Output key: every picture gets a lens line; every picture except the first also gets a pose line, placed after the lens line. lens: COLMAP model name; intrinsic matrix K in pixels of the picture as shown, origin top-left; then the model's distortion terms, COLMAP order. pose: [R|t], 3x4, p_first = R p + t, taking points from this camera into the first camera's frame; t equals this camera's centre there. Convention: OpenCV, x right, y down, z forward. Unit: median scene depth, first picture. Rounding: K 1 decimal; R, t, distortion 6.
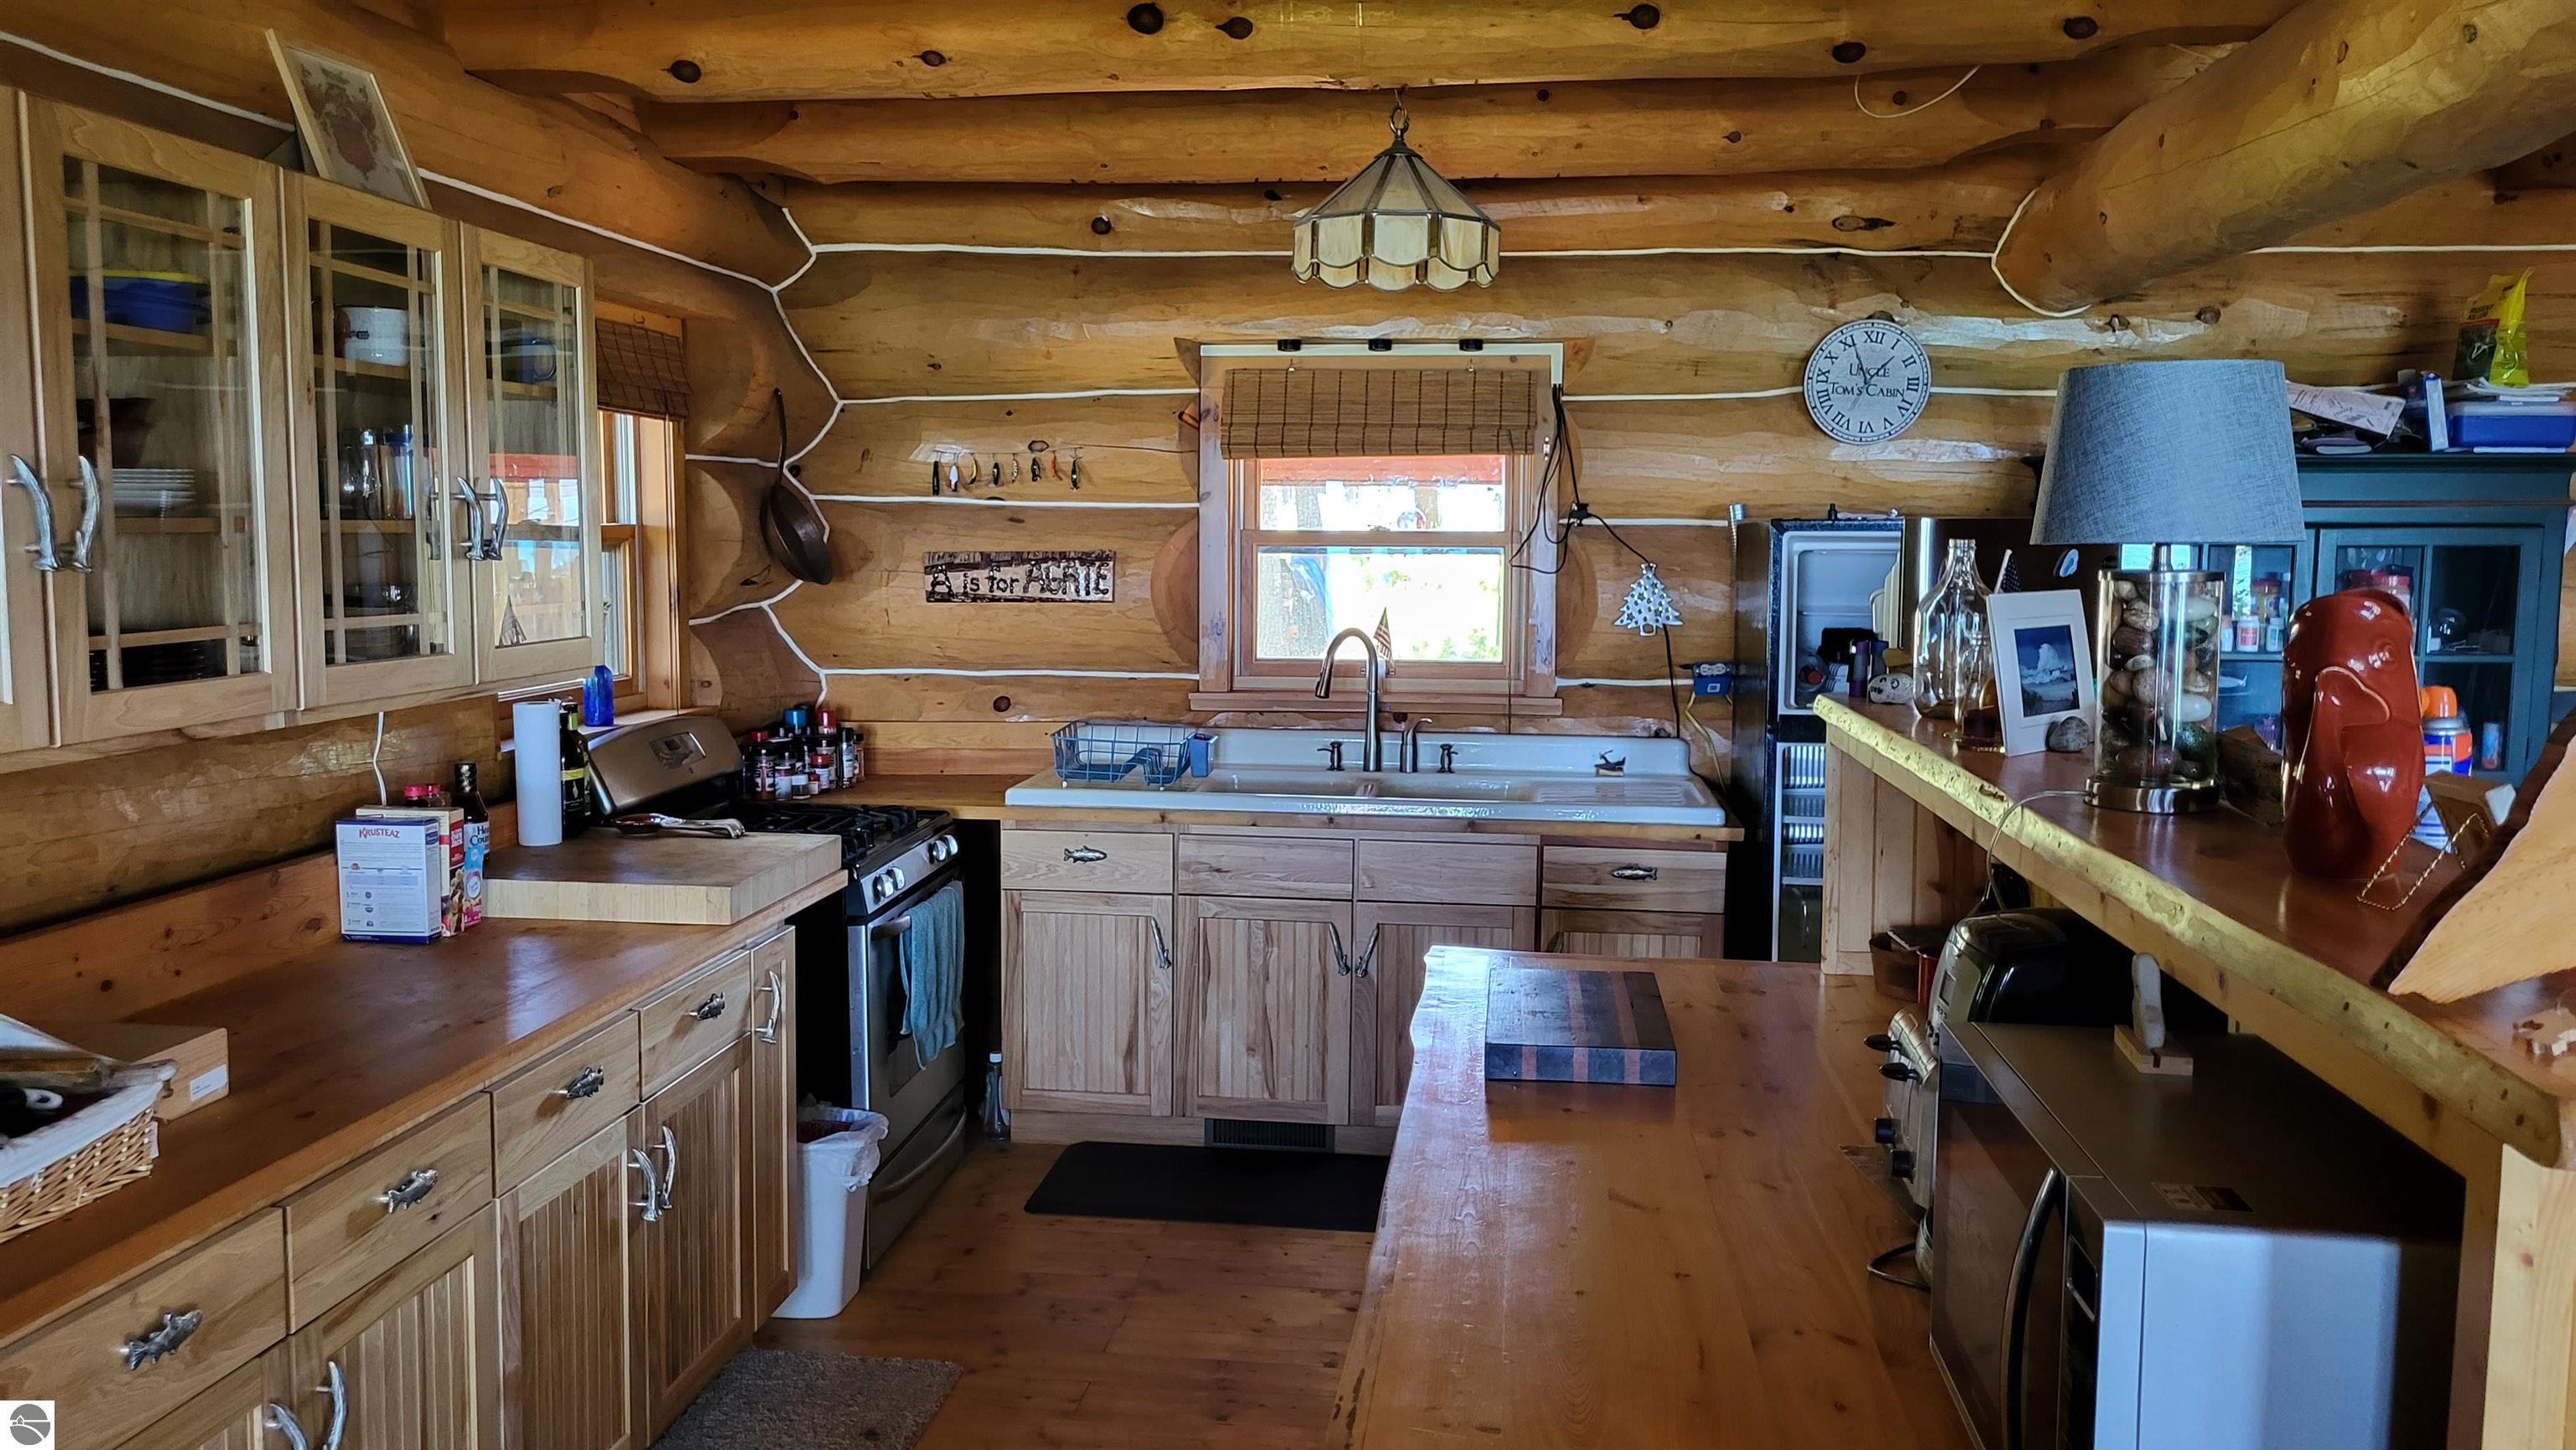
lens RADIAL K [[1967.9, 0, 1283.3], [0, 1967.9, 719.2], [0, 0, 1]] dist [0.050479, -0.038762]
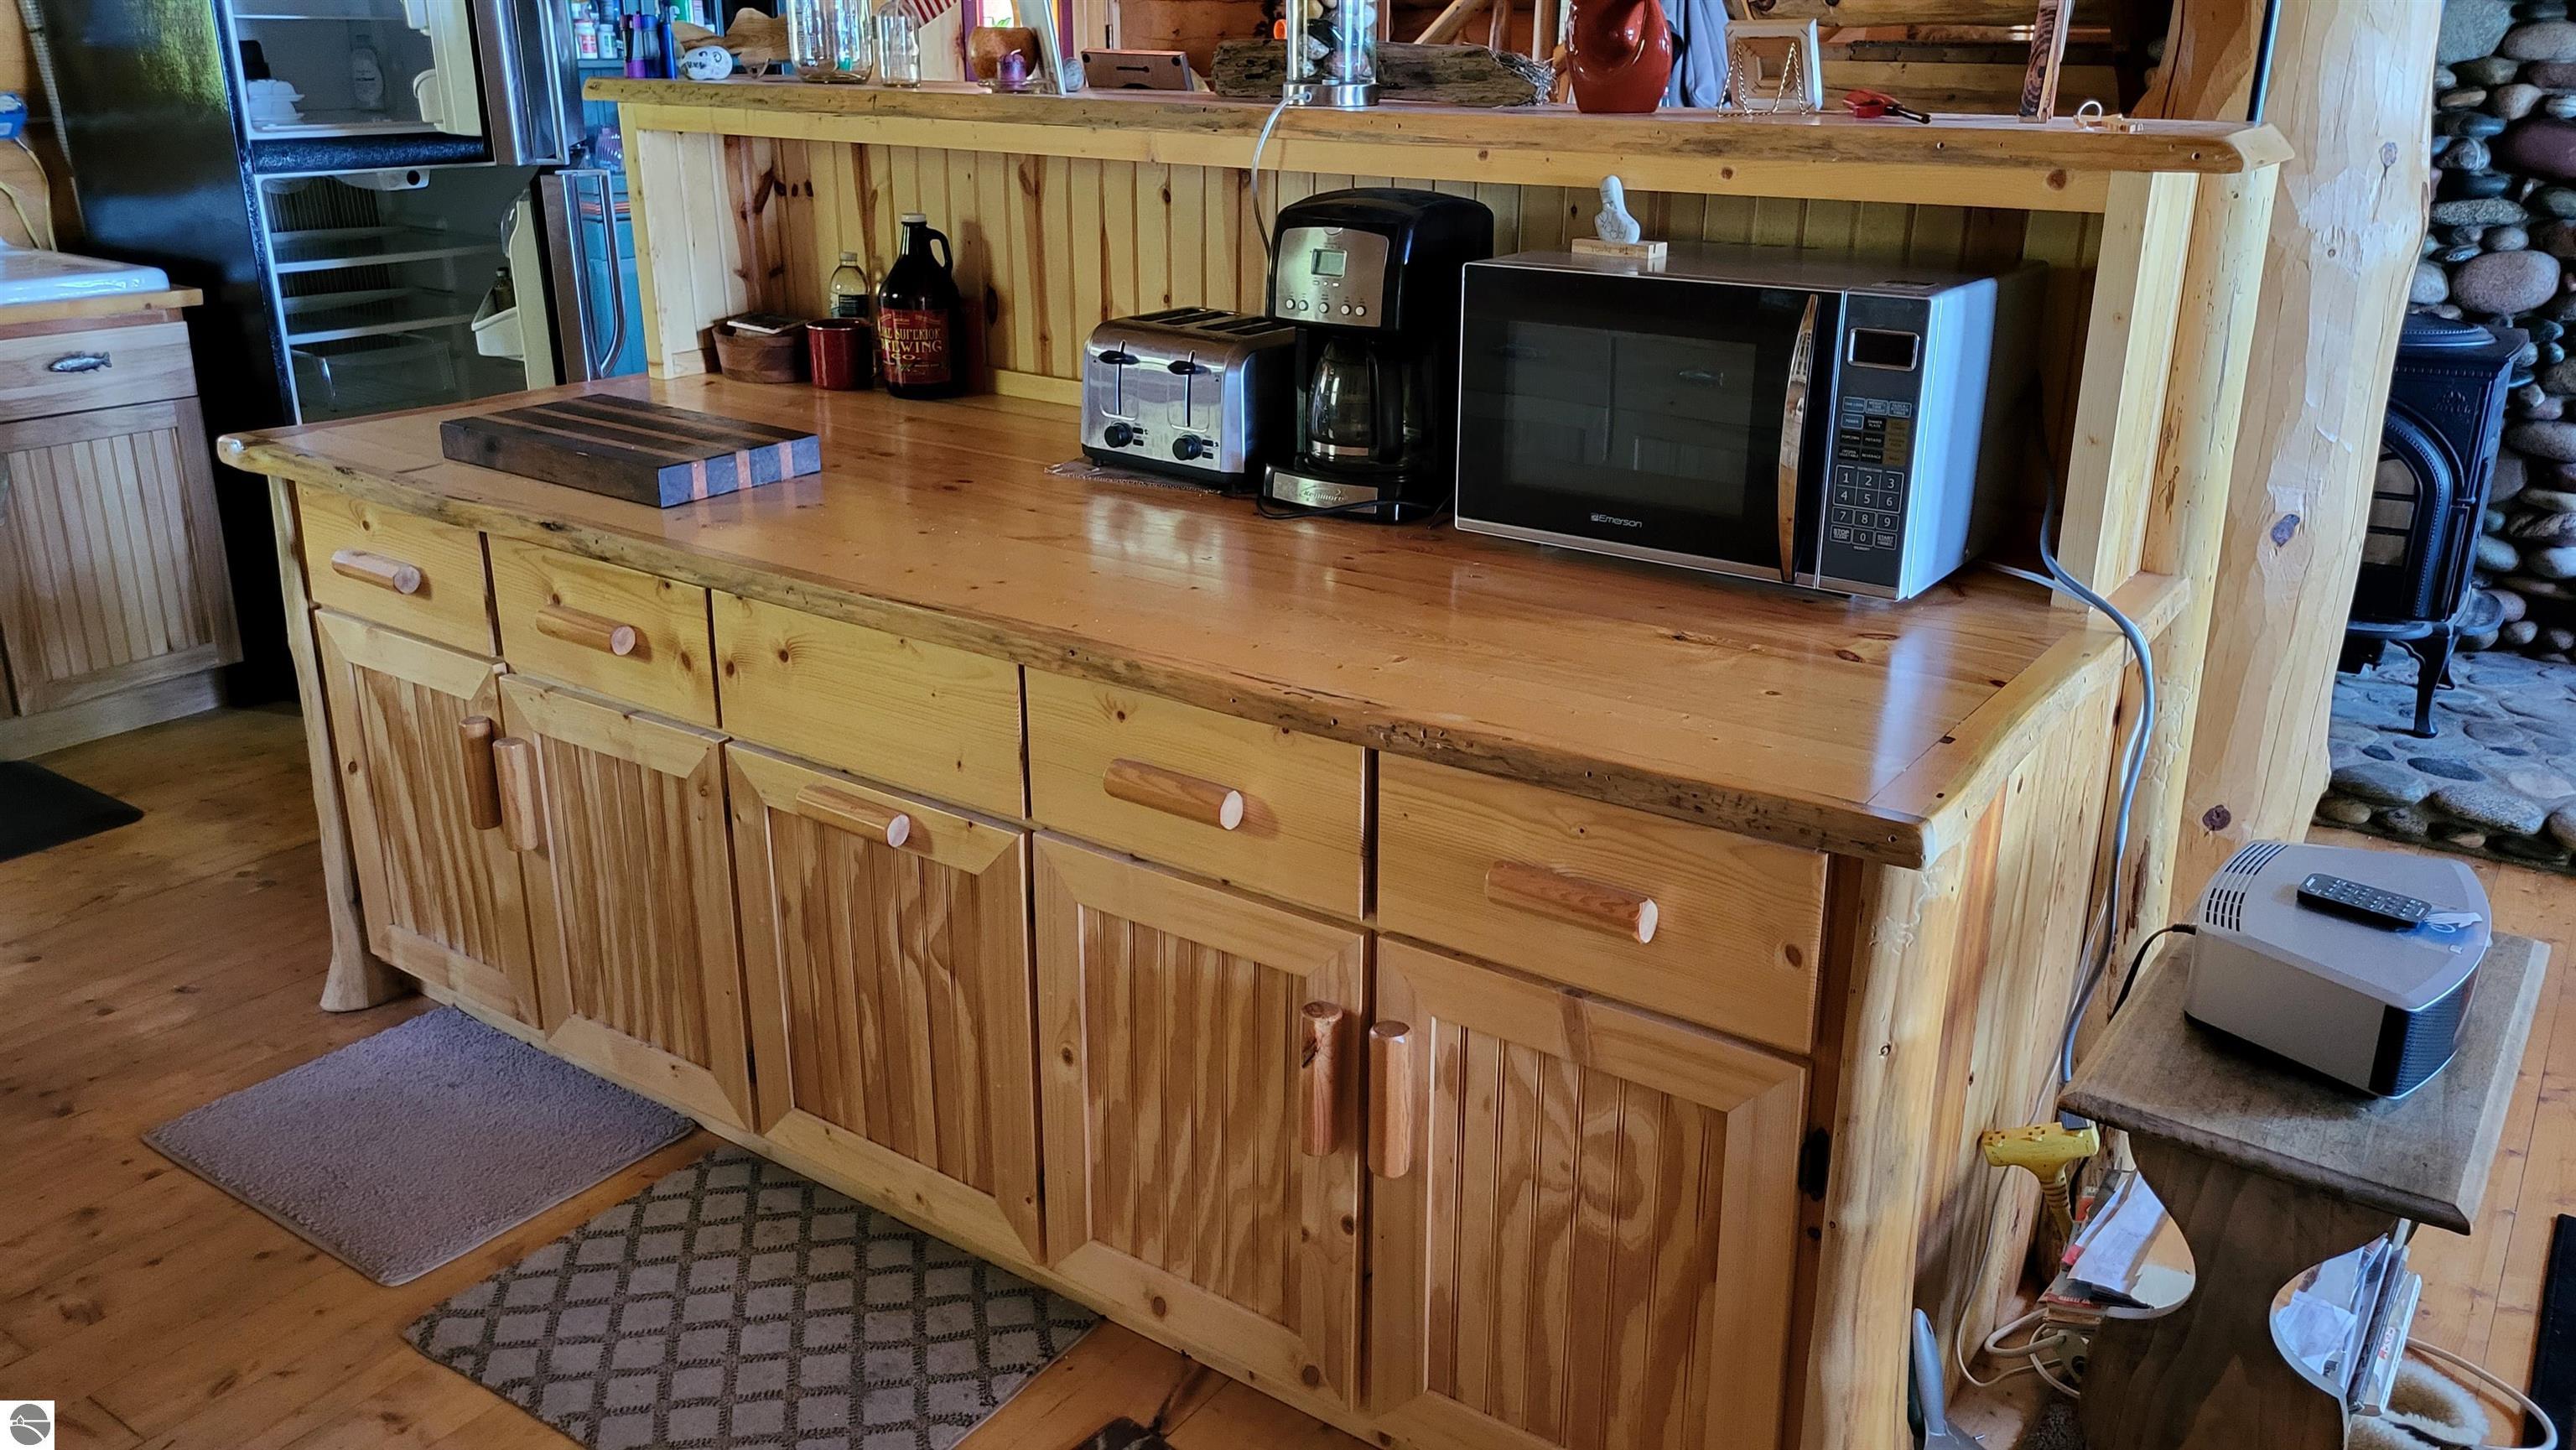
lens RADIAL K [[1967.9, 0, 1287.8], [0, 1967.9, 698.9], [0, 0, 1]] dist [0.050479, -0.038762]
pose [[0.479519, -0.291748, 0.827614, -0.283033], [0.081822, 0.953872, 0.288848, 0.013947], [-0.873709, -0.070791, 0.481271, 0.167514]]
